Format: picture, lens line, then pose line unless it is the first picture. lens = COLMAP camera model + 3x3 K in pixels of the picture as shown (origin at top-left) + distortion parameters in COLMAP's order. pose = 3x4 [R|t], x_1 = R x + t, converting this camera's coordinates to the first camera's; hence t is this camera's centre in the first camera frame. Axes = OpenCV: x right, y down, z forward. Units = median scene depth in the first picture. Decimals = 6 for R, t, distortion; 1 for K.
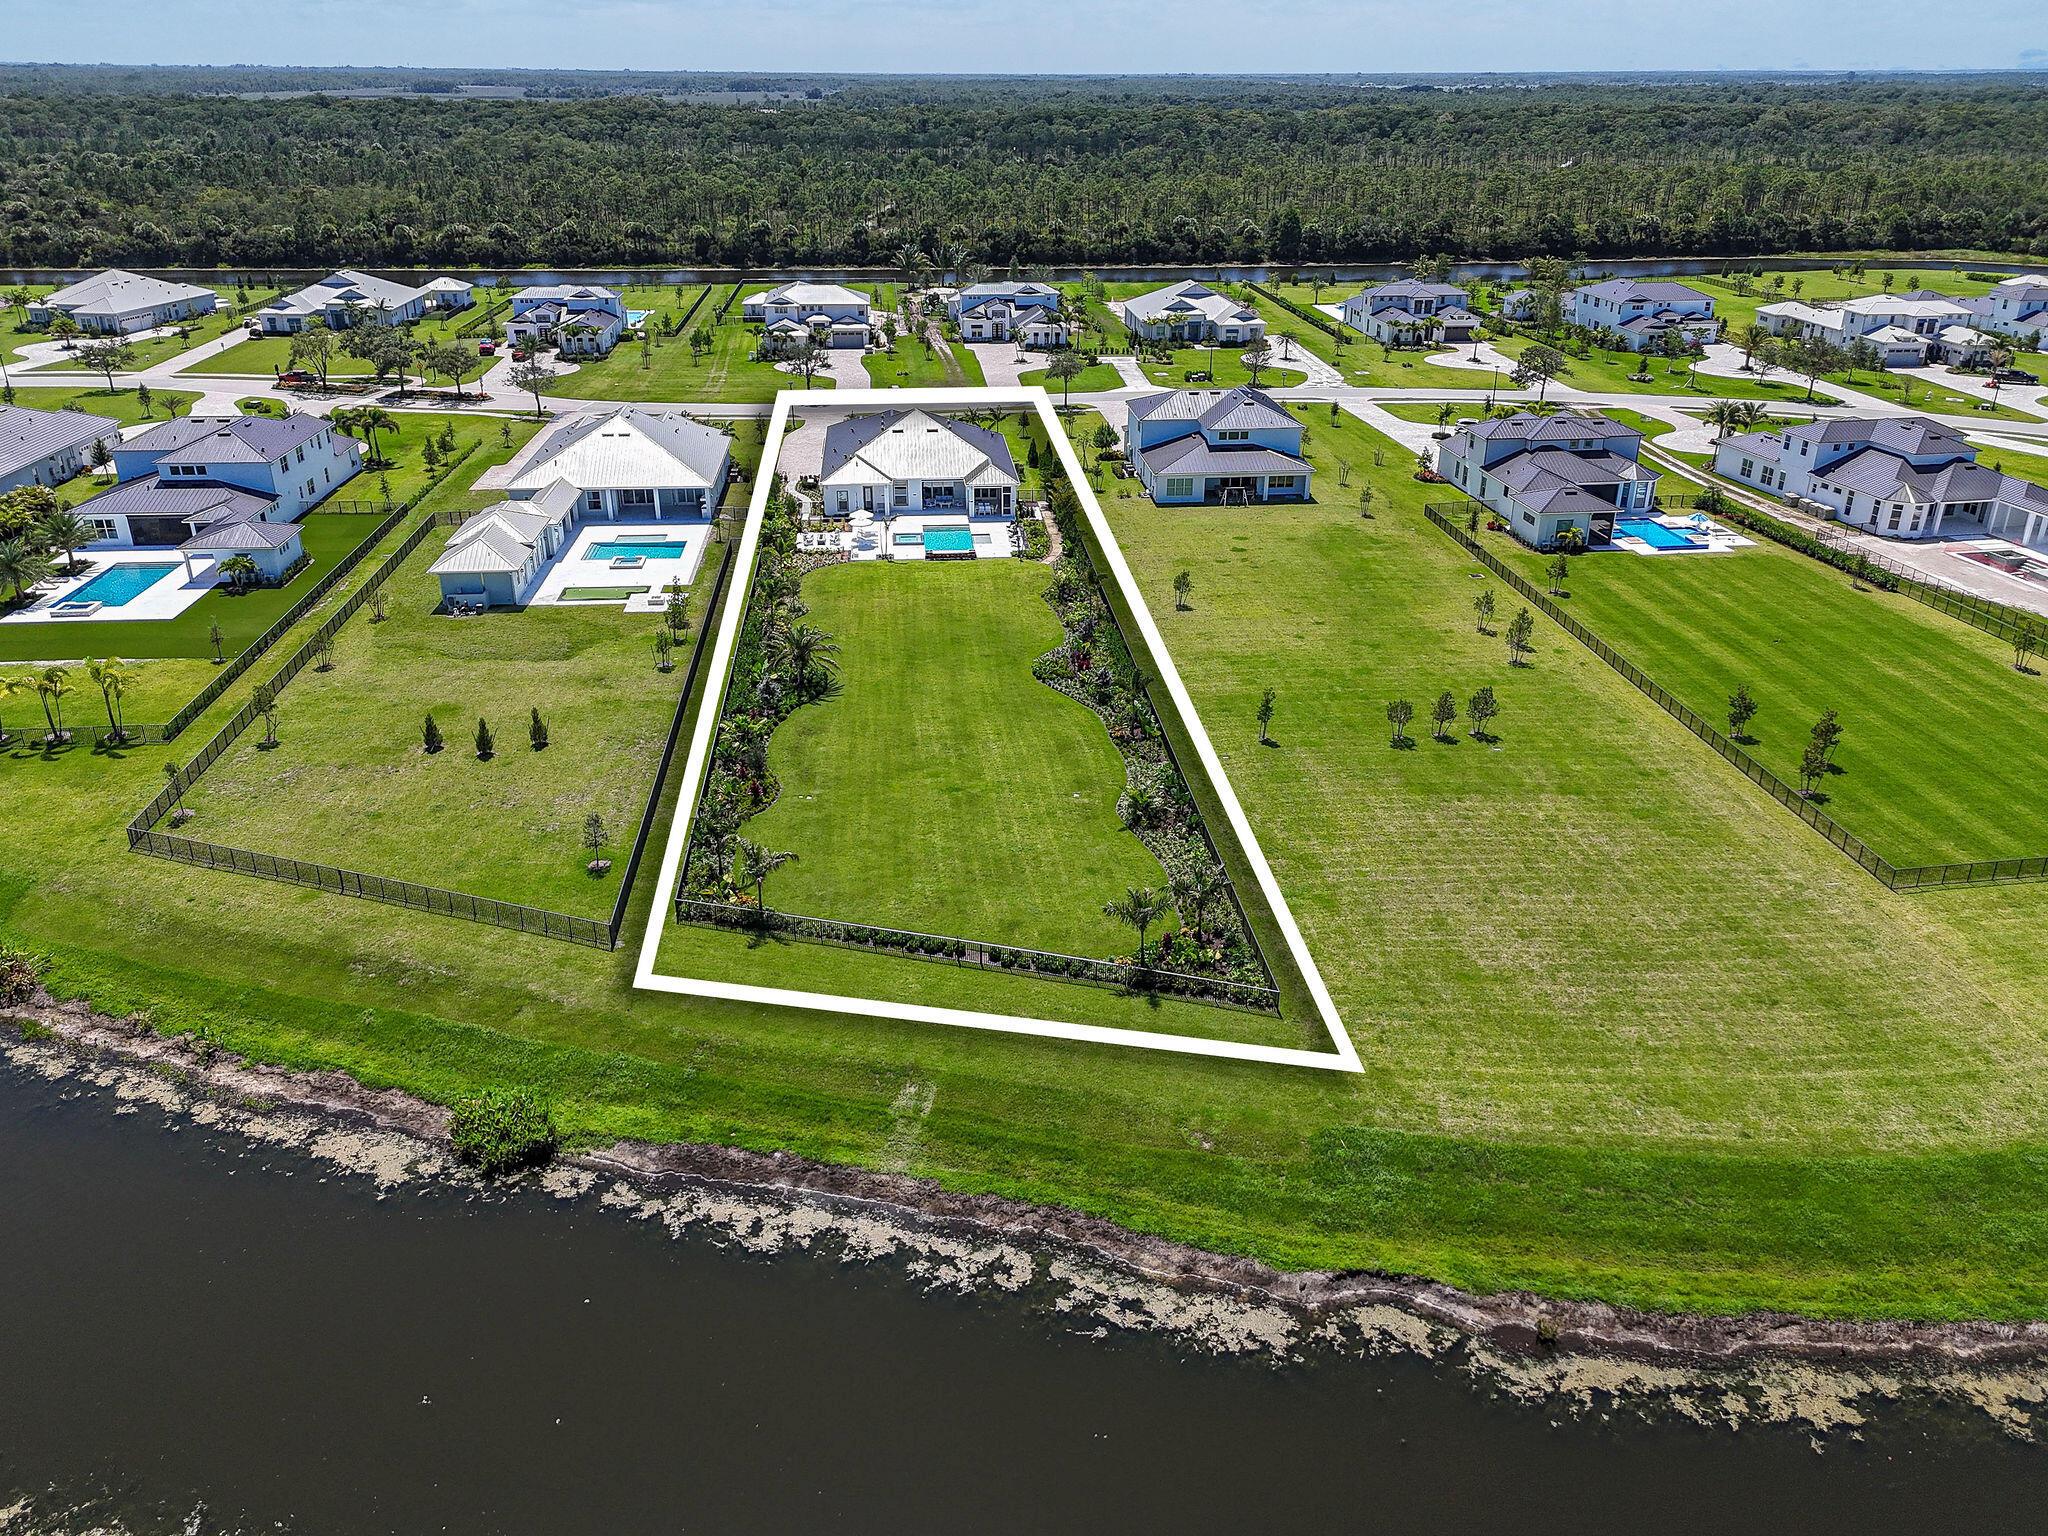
lens RADIAL K [[1507.6, 0, 1036.3], [0, 1507.6, 764.2], [0, 0, 1]] dist [0.065406, -0.049106]
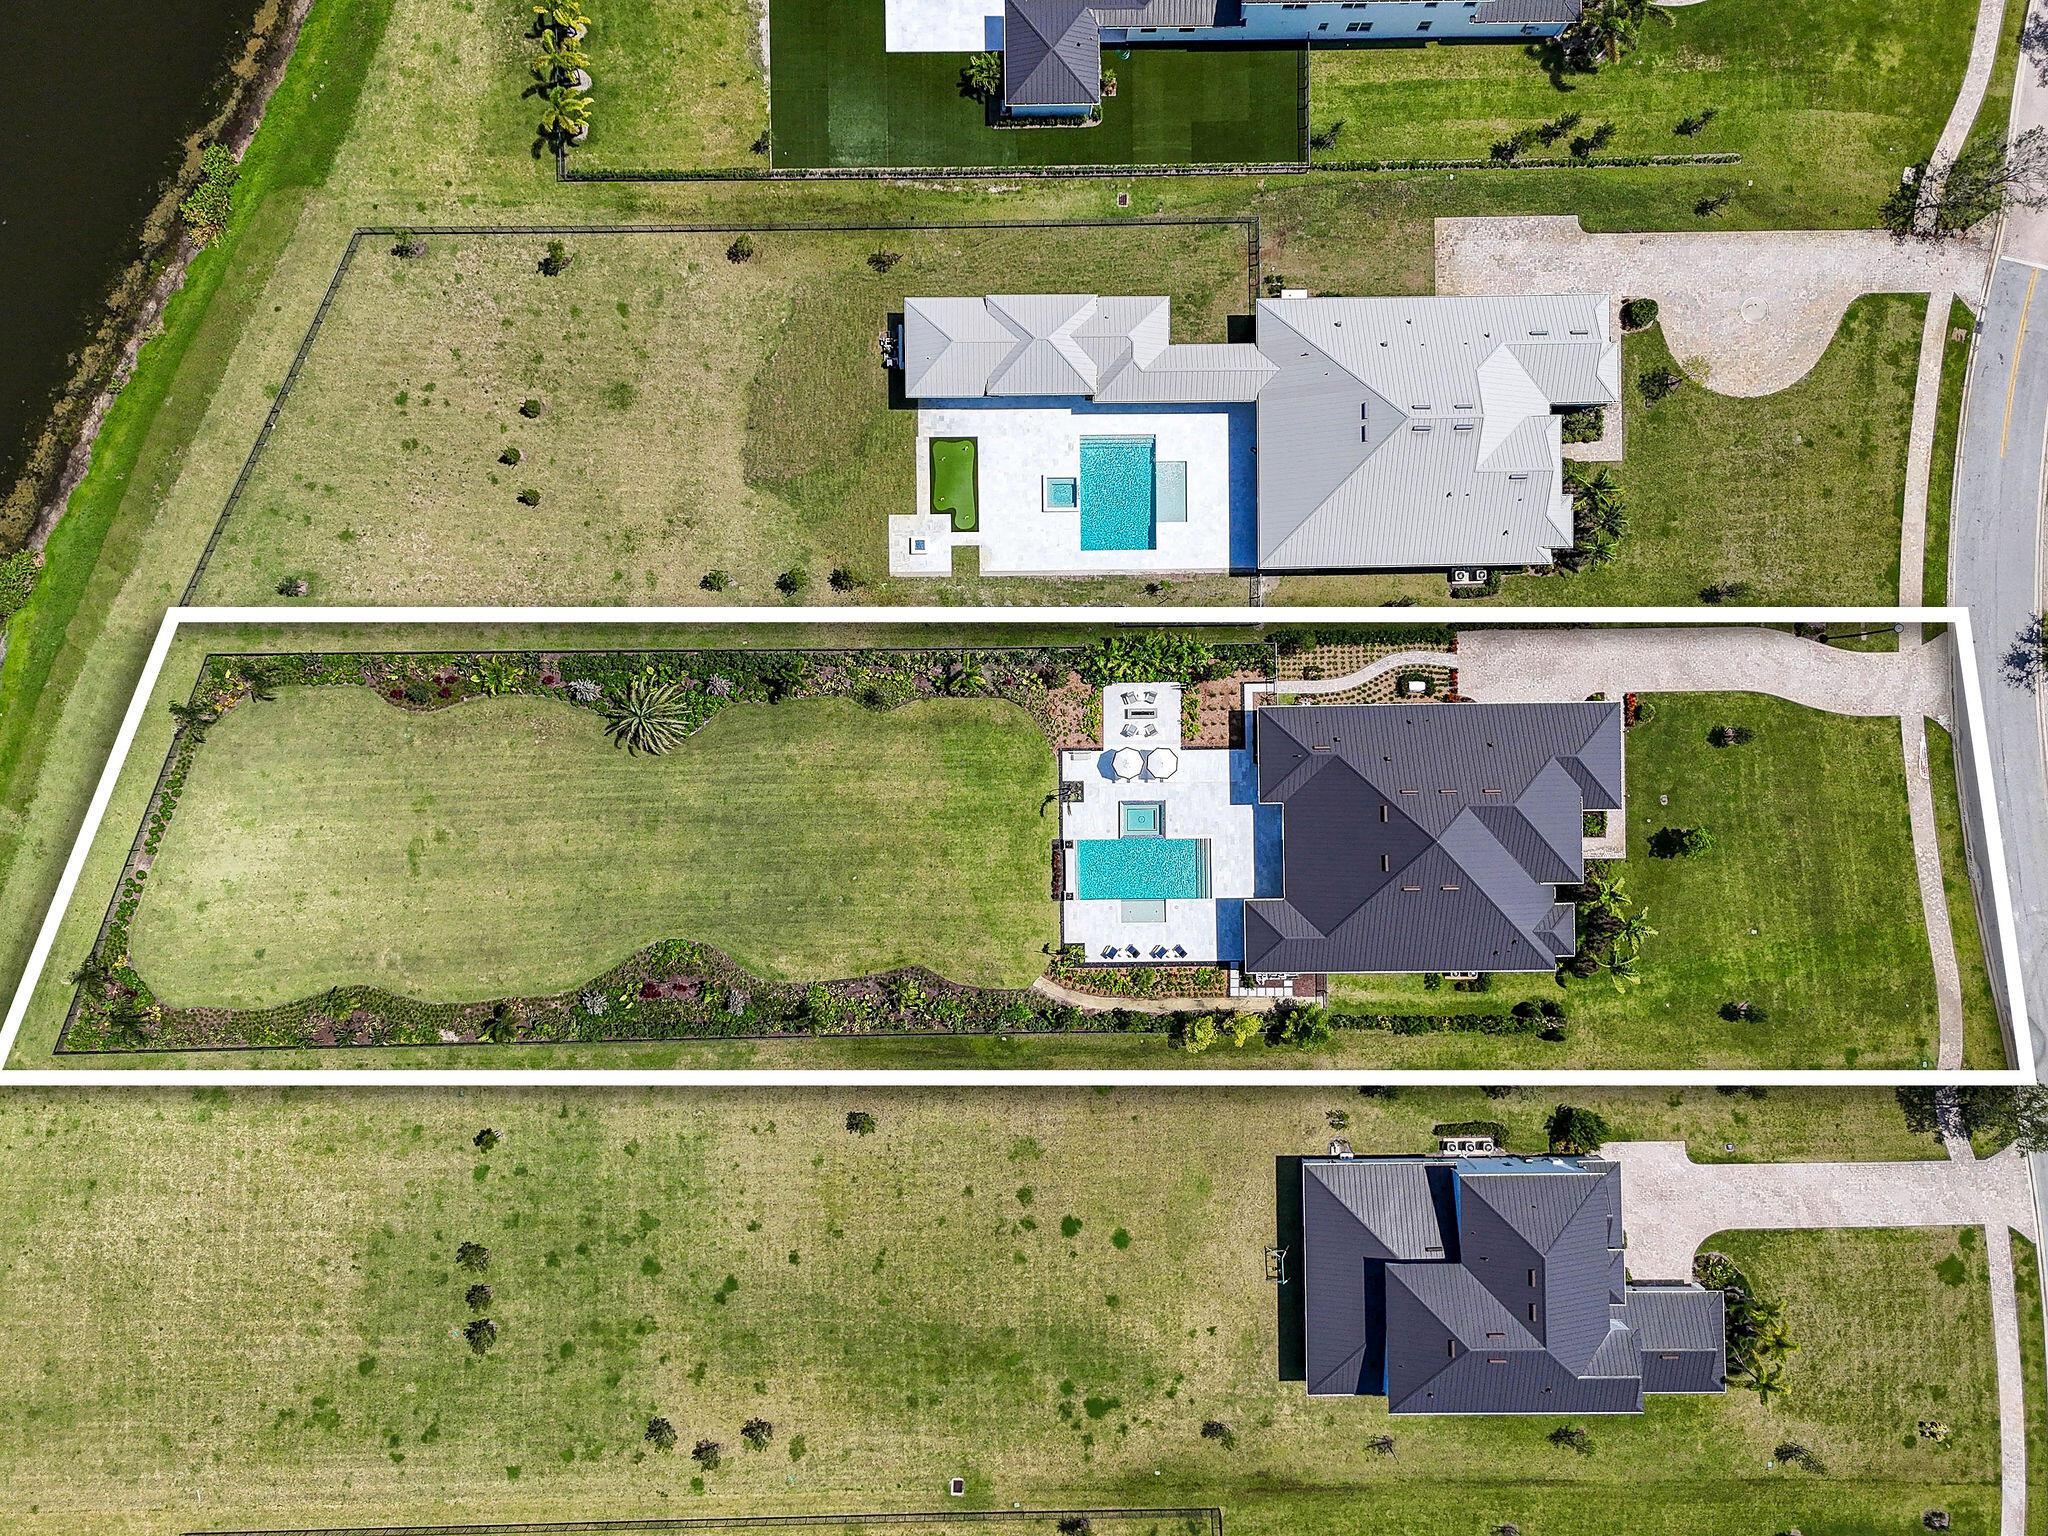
lens RADIAL K [[1507.6, 0, 1021.9], [0, 1507.6, 766.4], [0, 0, 1]] dist [0.065406, -0.049106]
pose [[-0.081213, 0.996650, -0.009615, -0.100741], [-0.424883, -0.025892, 0.904878, -0.851167], [0.901598, 0.077574, 0.425562, 0.602071]]
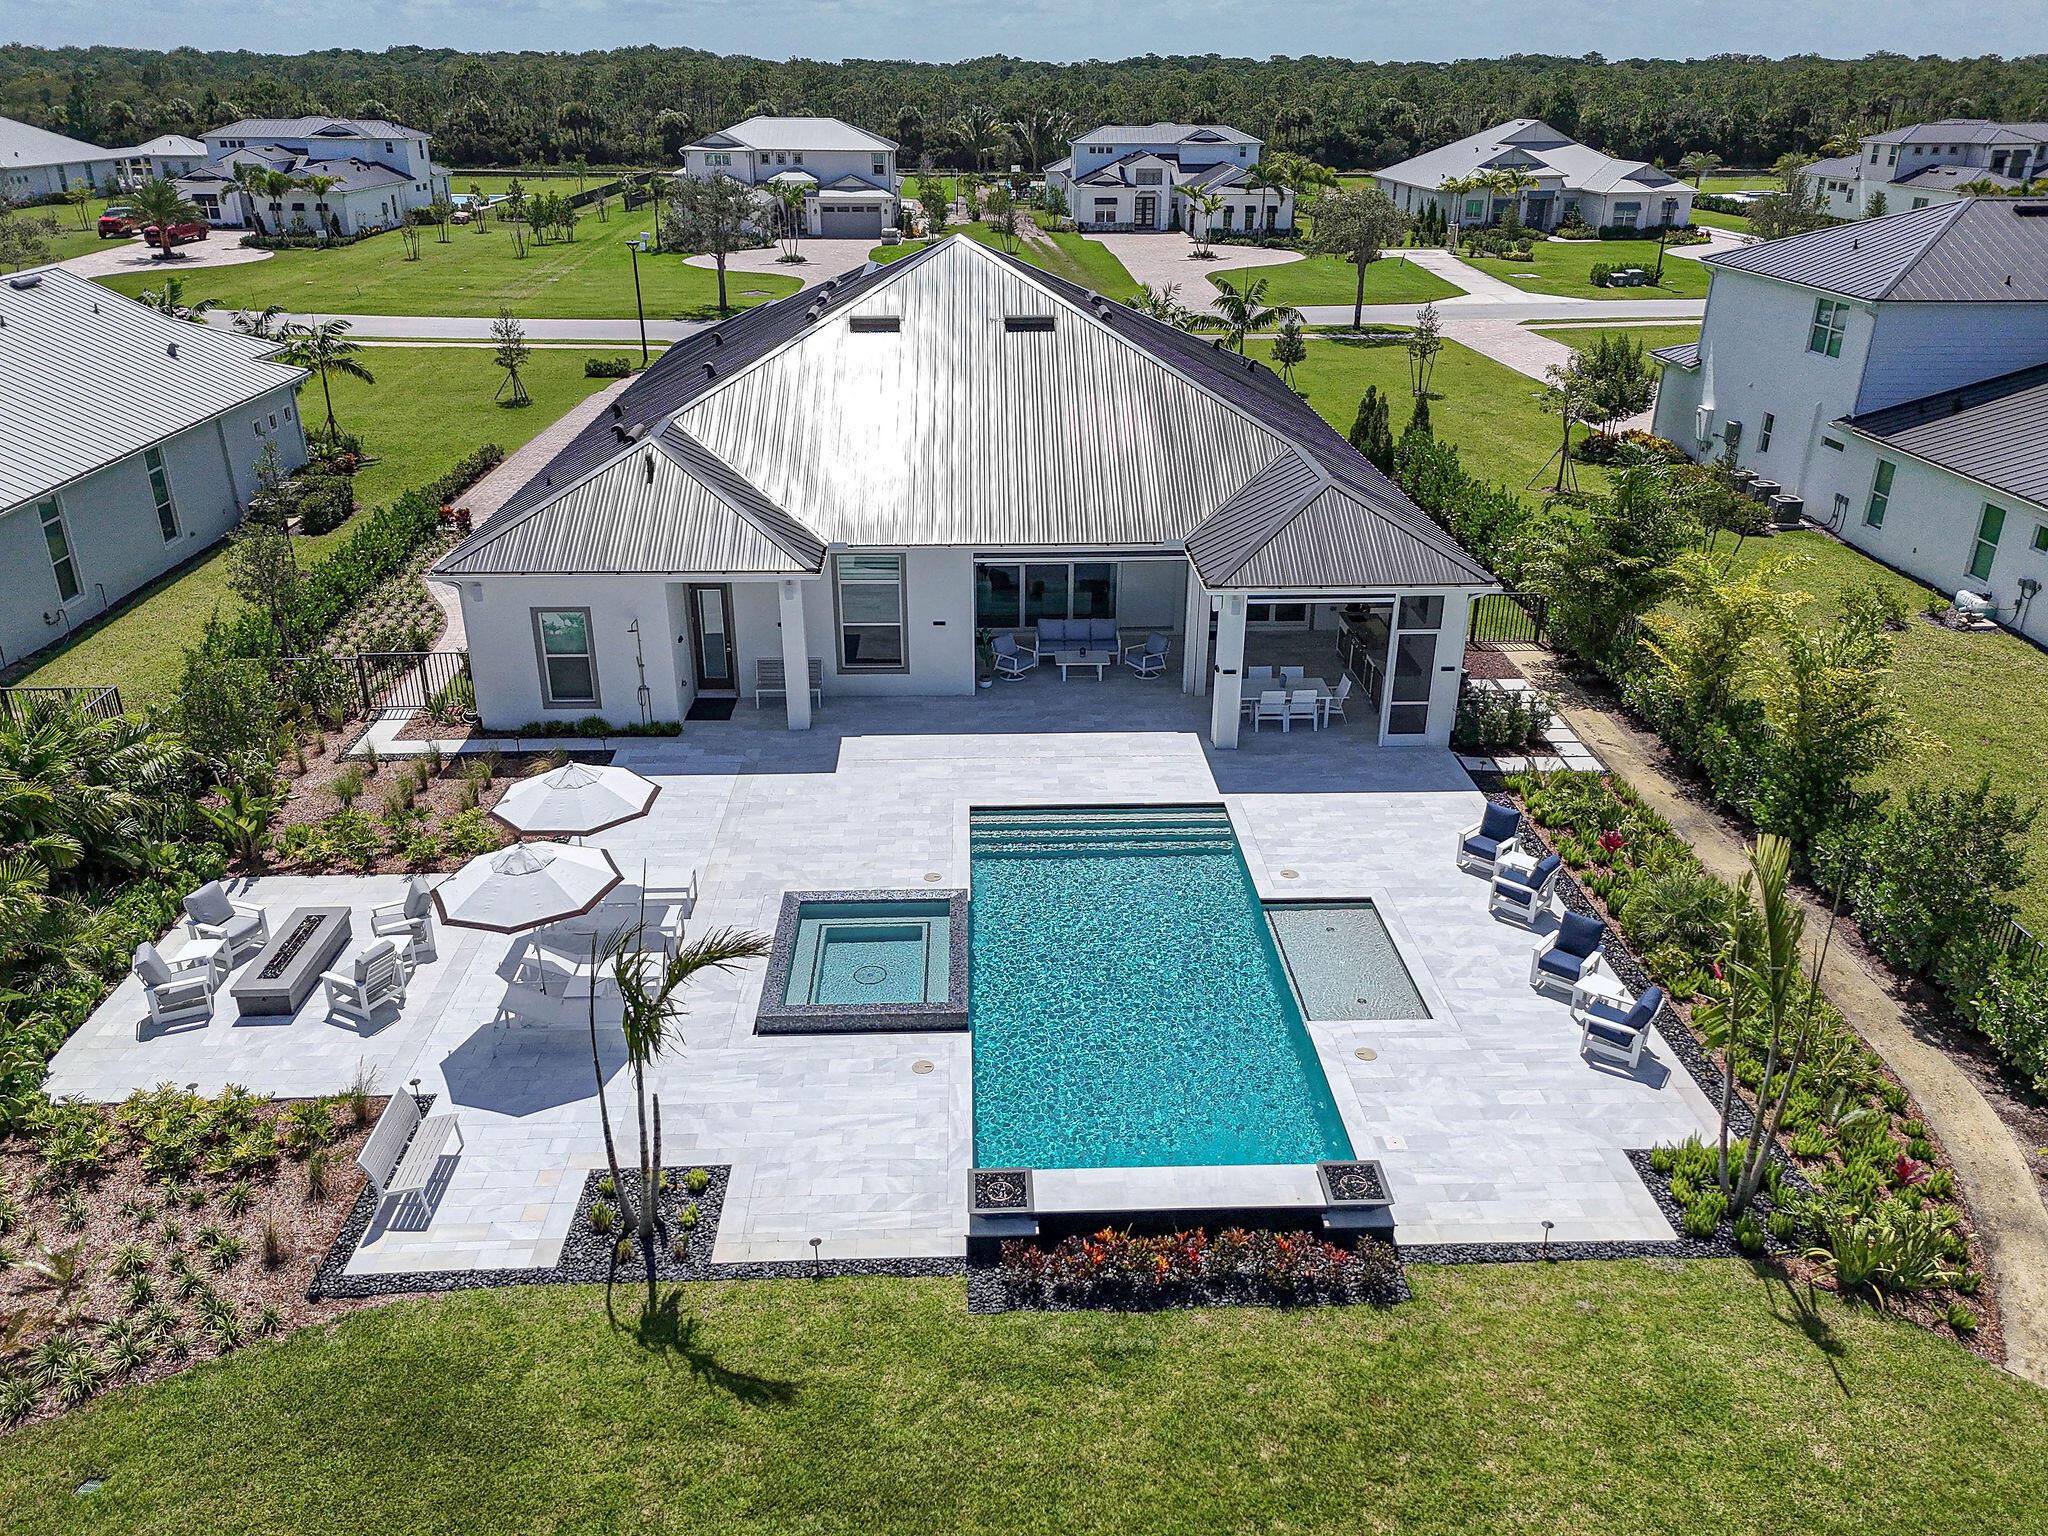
lens RADIAL K [[1507.6, 0, 1031.4], [0, 1507.6, 764.9], [0, 0, 1]] dist [0.065406, -0.049106]
pose [[0.998597, 0.021630, -0.048330, -0.061547], [-0.021765, 0.999761, -0.002274, -0.170016], [0.048269, 0.003323, 0.998829, 0.851324]]
